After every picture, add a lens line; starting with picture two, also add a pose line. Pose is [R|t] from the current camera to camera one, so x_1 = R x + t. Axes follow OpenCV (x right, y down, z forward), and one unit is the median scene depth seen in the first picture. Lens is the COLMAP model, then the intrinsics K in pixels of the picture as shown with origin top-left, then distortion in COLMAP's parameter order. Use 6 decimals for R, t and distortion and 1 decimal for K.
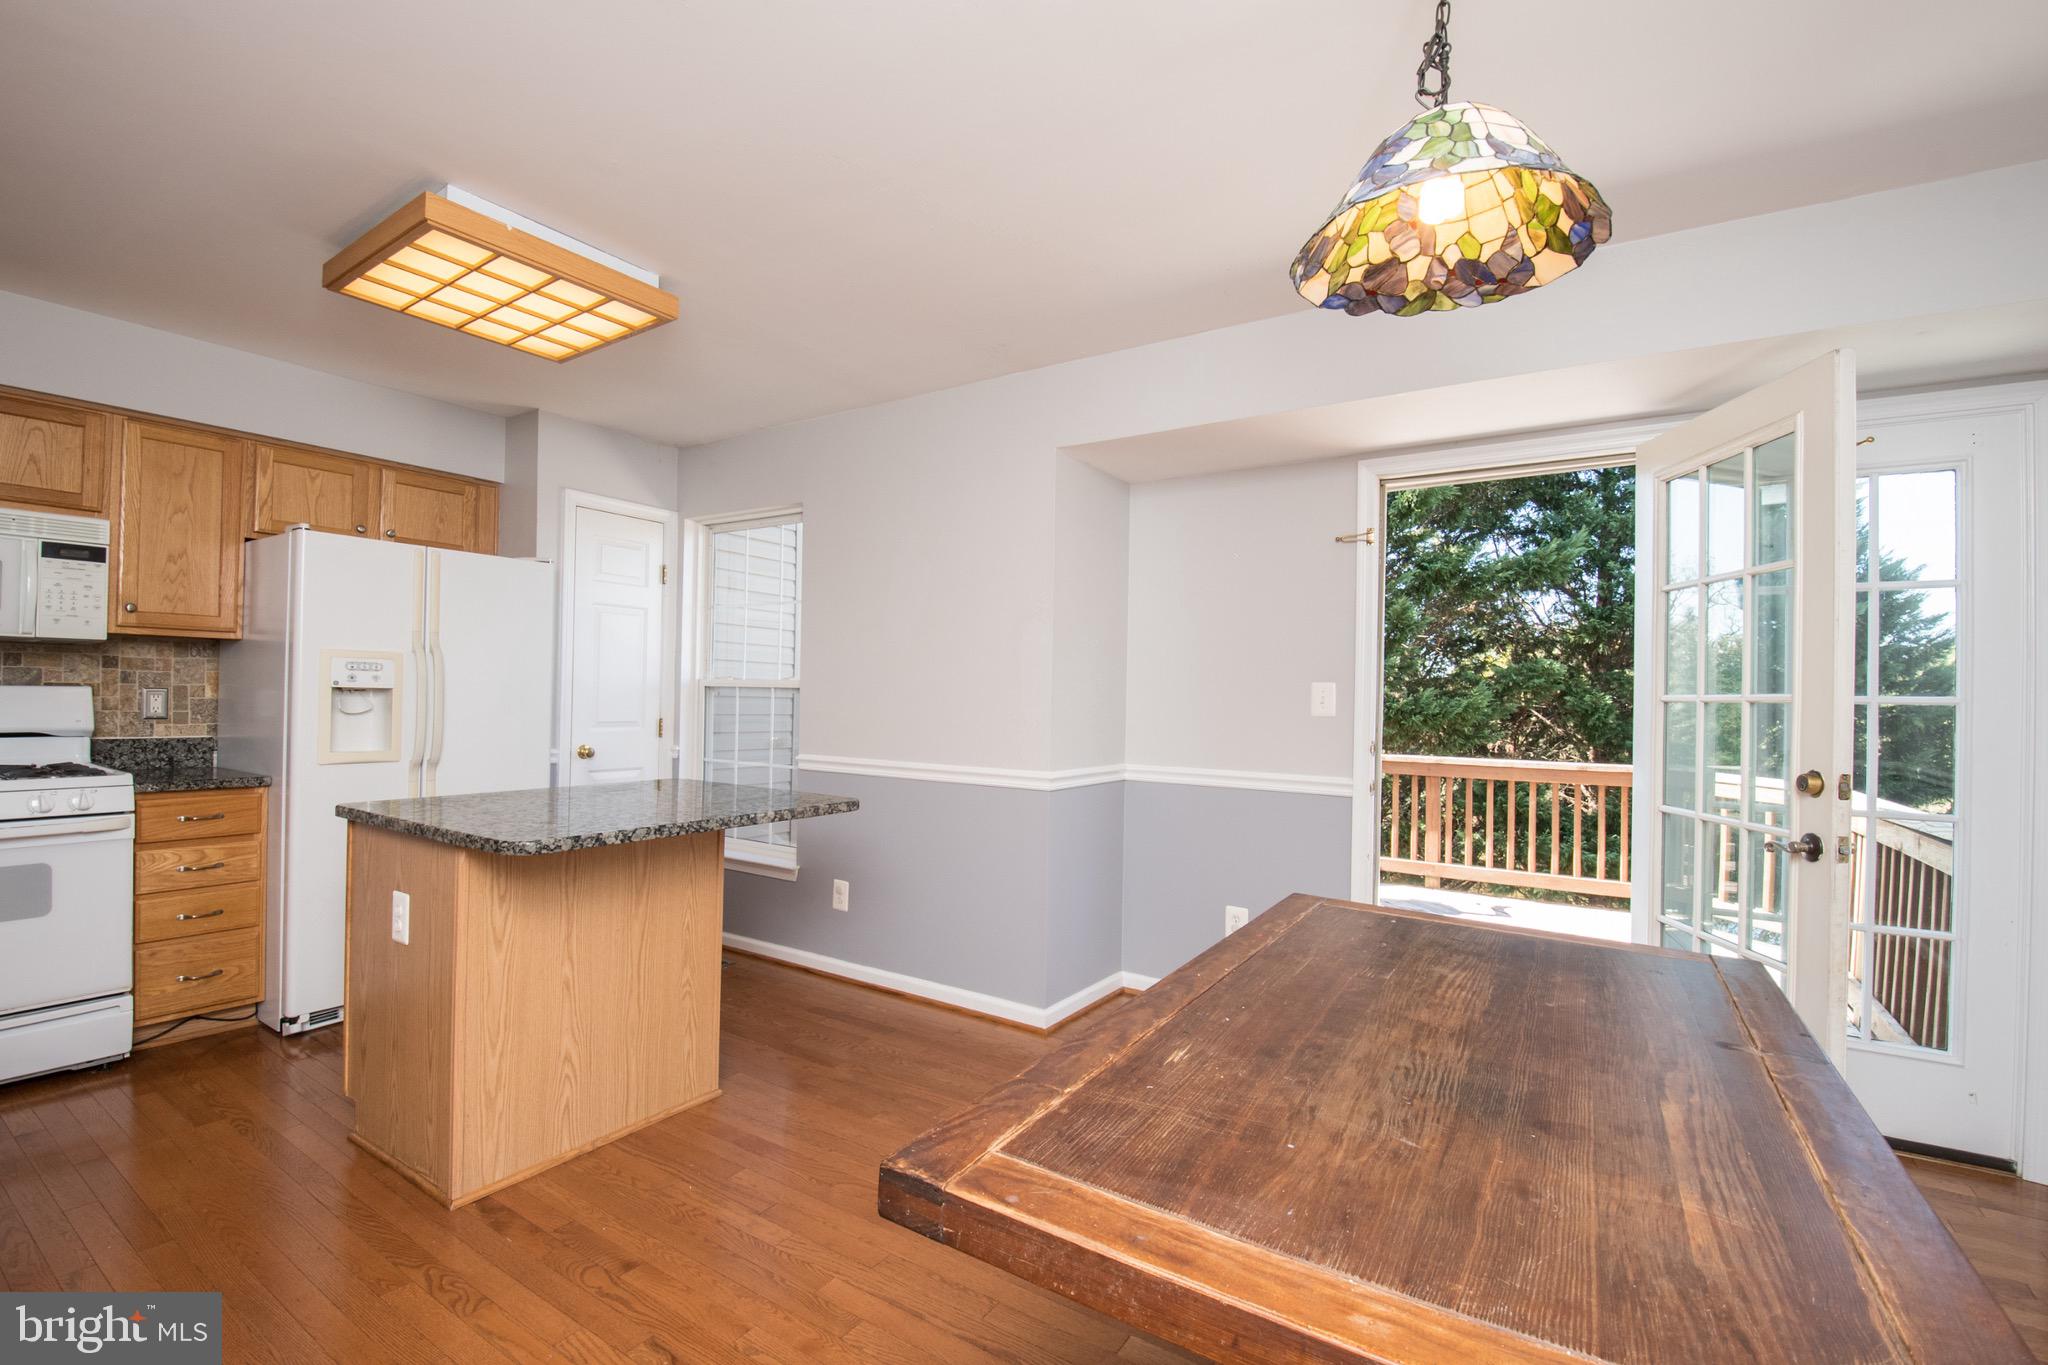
lens RADIAL K [[896.2, 0, 1017.3], [0, 896.2, 691.6], [0, 0, 1]] dist [0.001458, -0.014874]
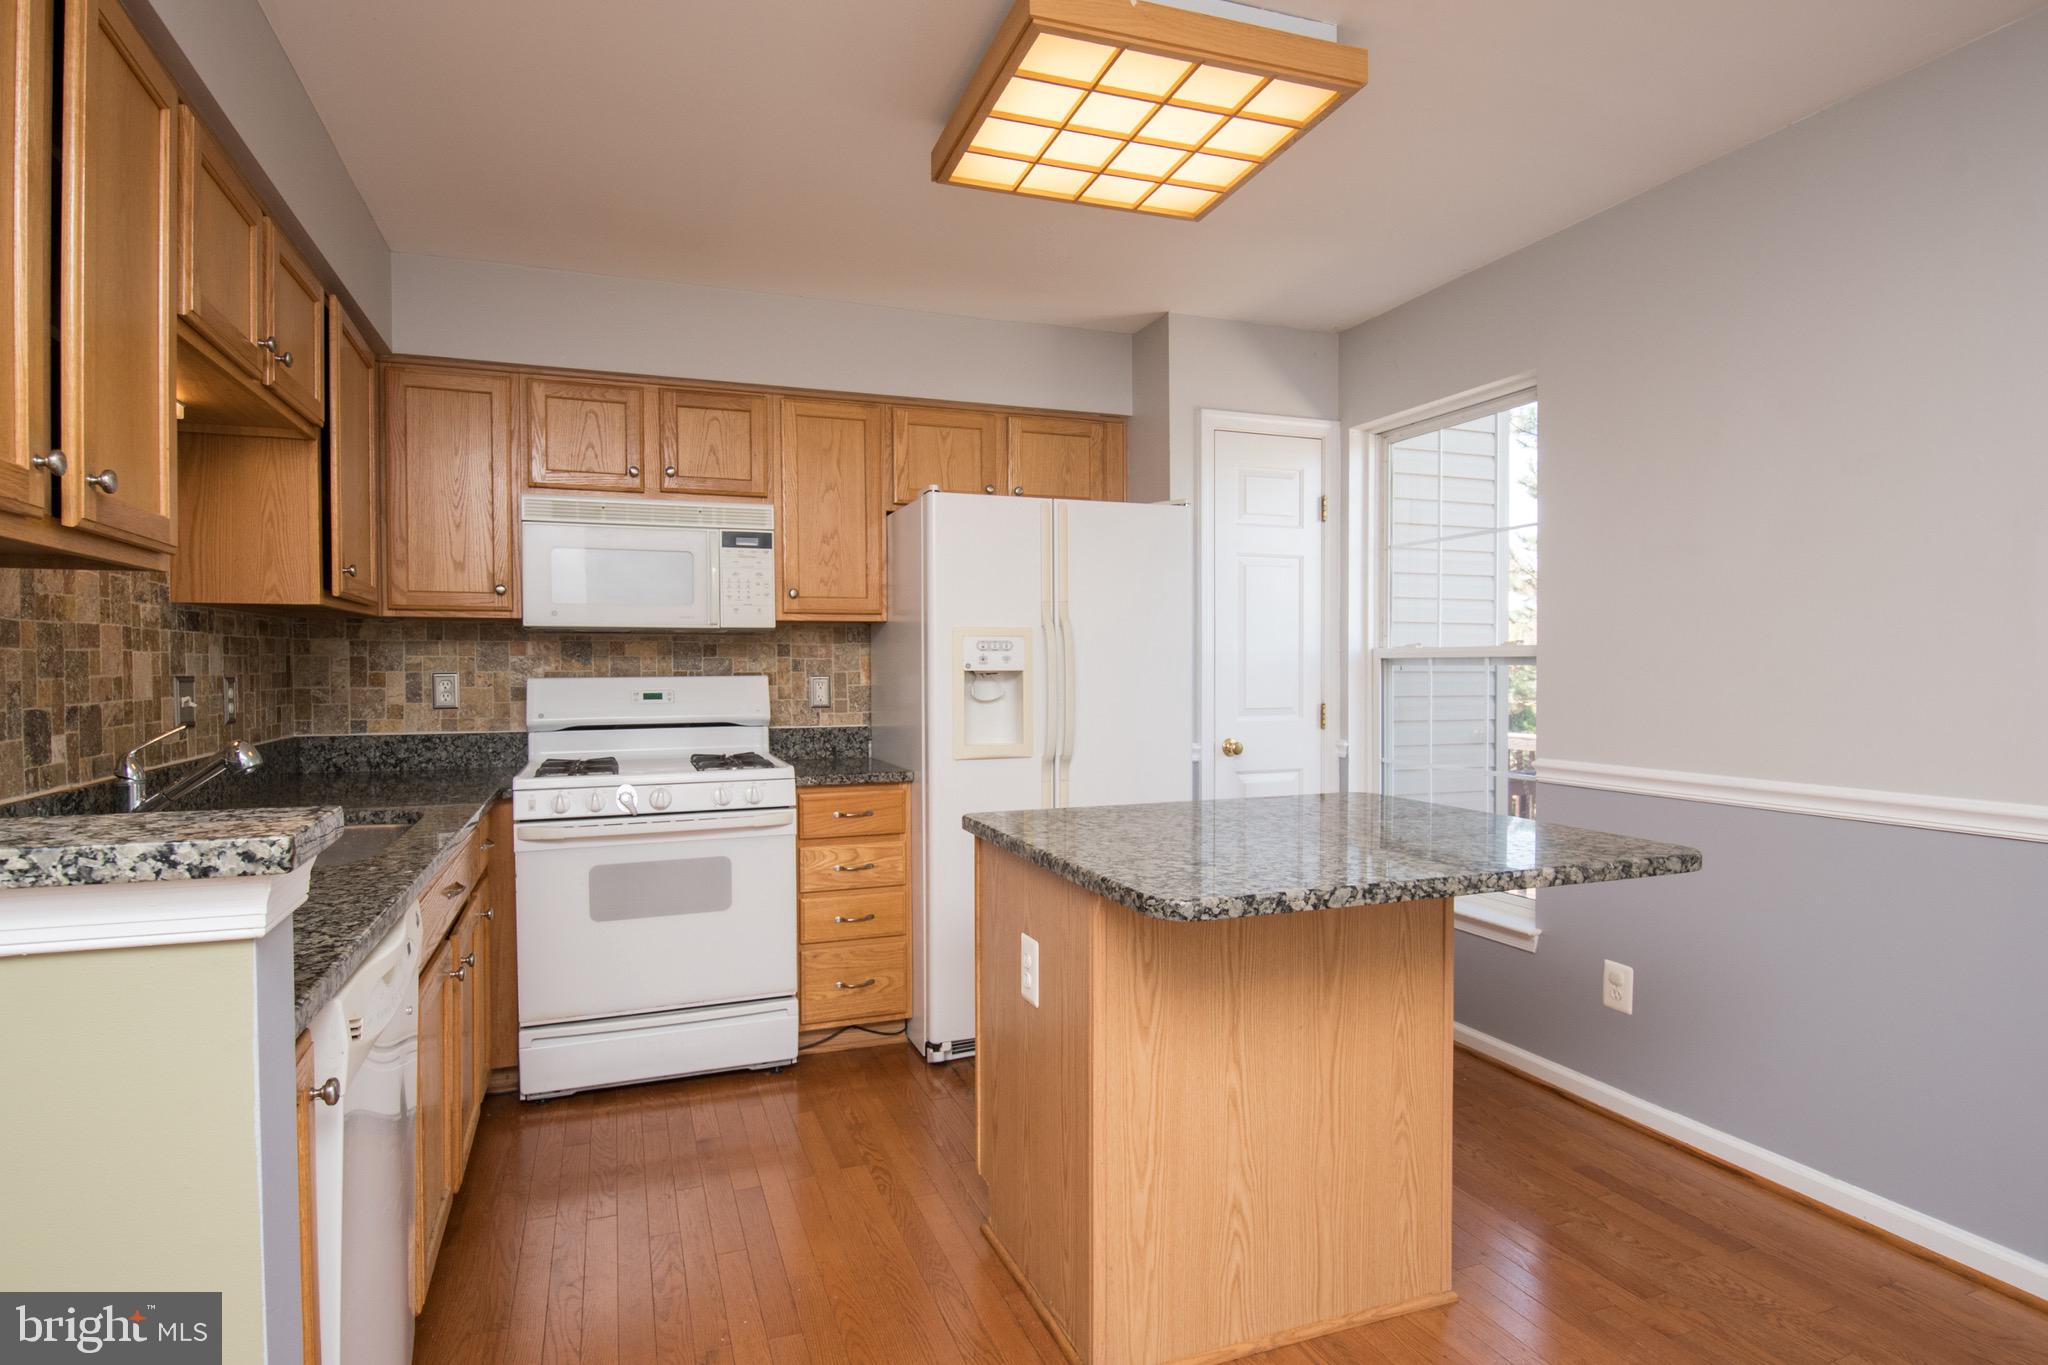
lens RADIAL K [[1065.8, 0, 1008.9], [0, 1065.8, 692.0], [0, 0, 1]] dist [0.002277, -0.002537]
pose [[0.804071, -0.009514, -0.594457, -0.132987], [0.024217, 0.999566, 0.016759, -0.000918], [0.594040, -0.027872, 0.803952, 0.217835]]
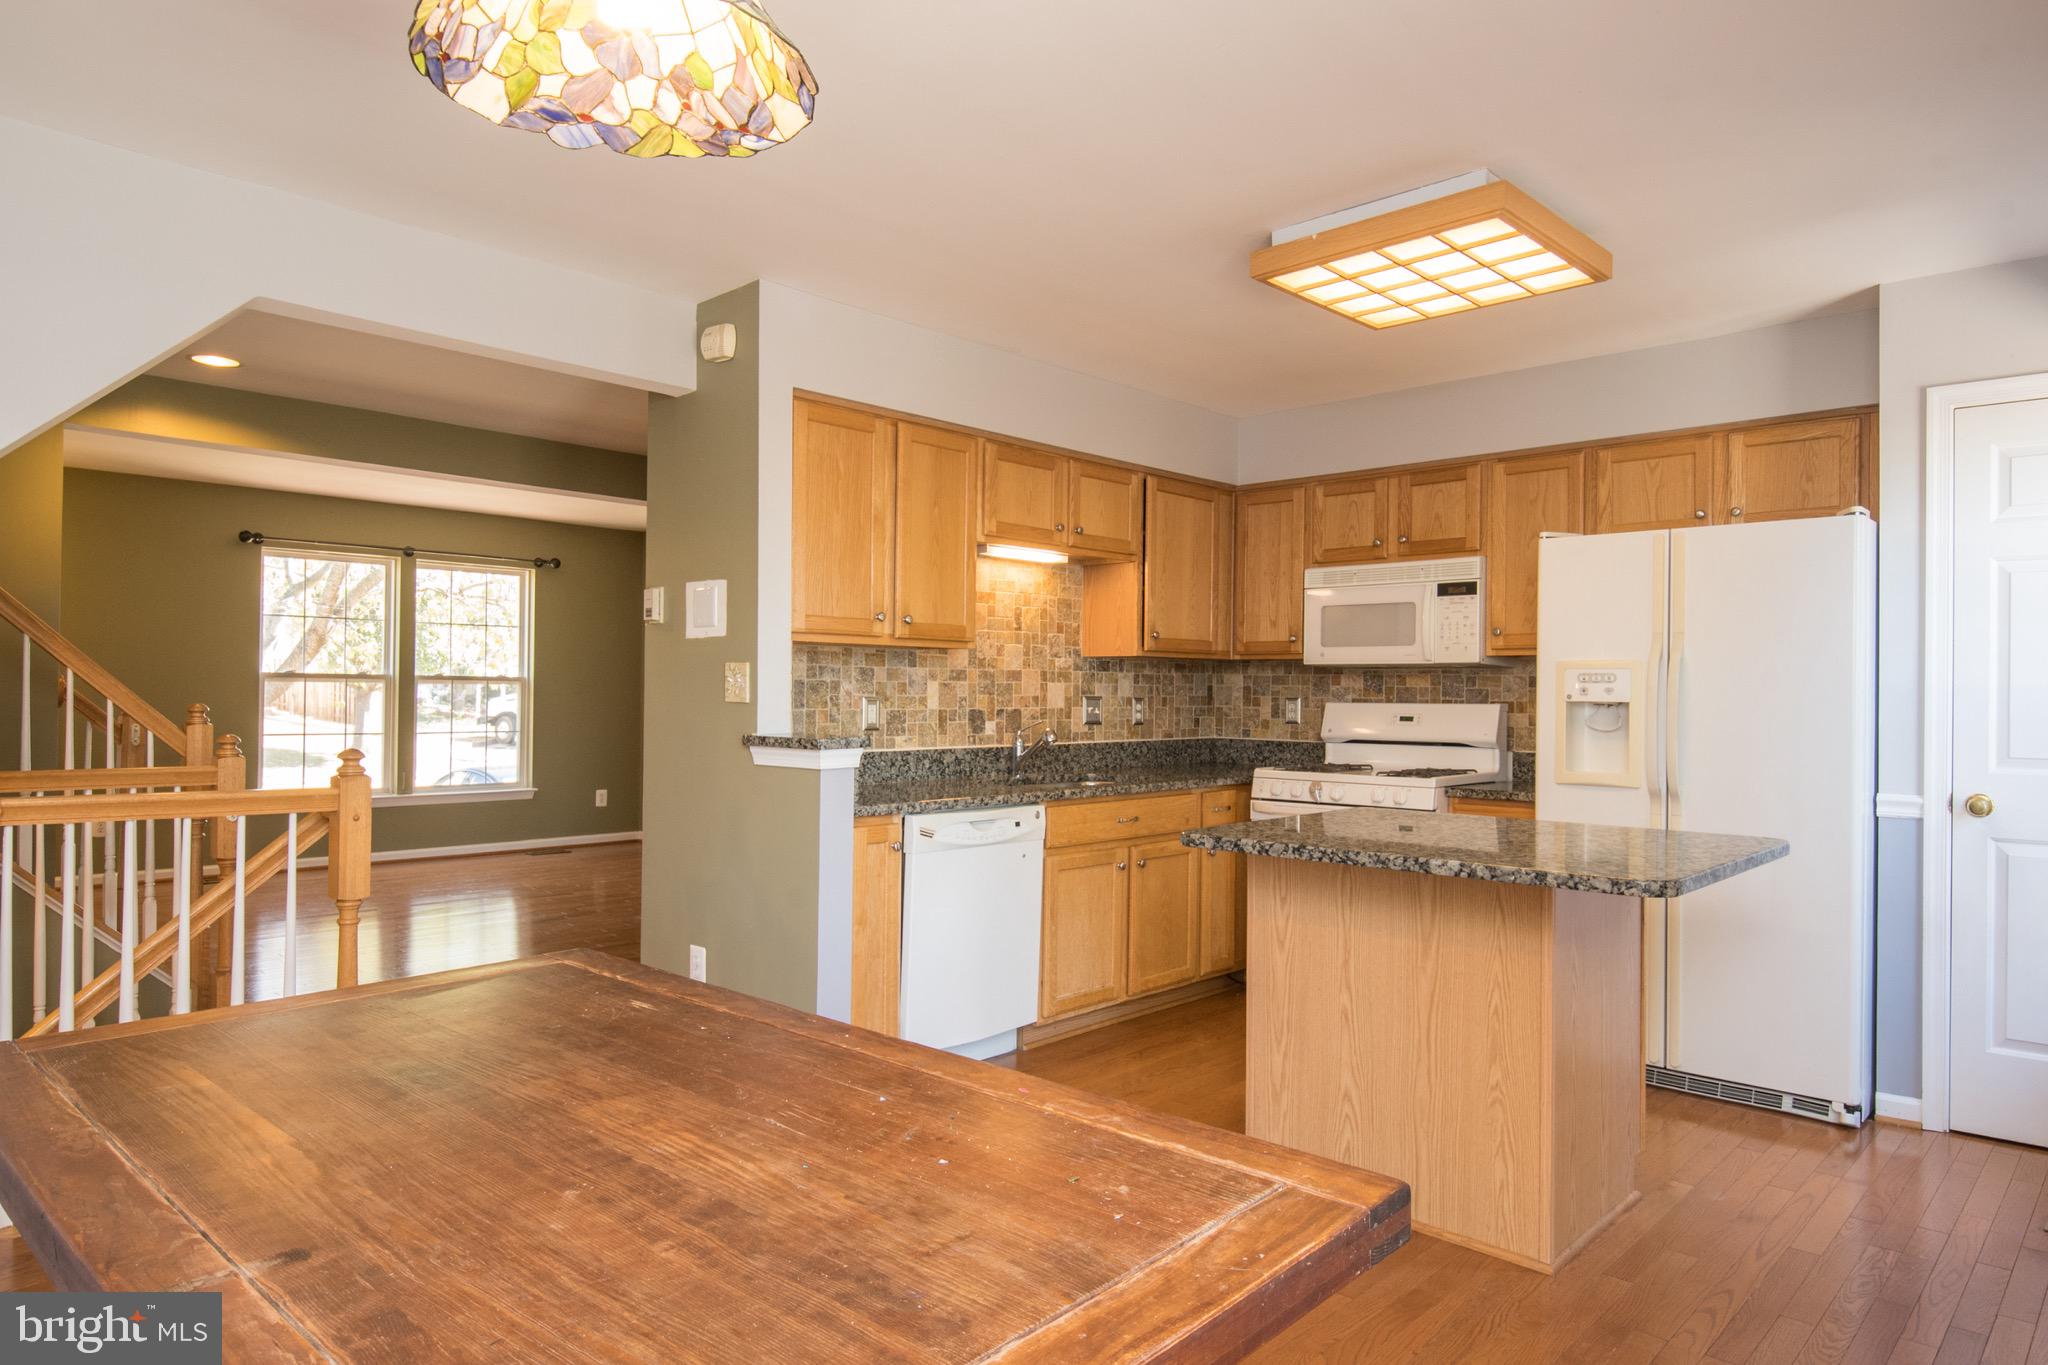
lens RADIAL K [[1288.6, 0, 1030.5], [0, 1288.6, 694.7], [0, 0, 1]] dist [0.010398, -0.000724]
pose [[-0.178570, -0.020478, -0.983714, 0.750765], [-0.007778, 0.999782, -0.019400, 0.020904], [0.983897, 0.004187, -0.178690, 0.786321]]
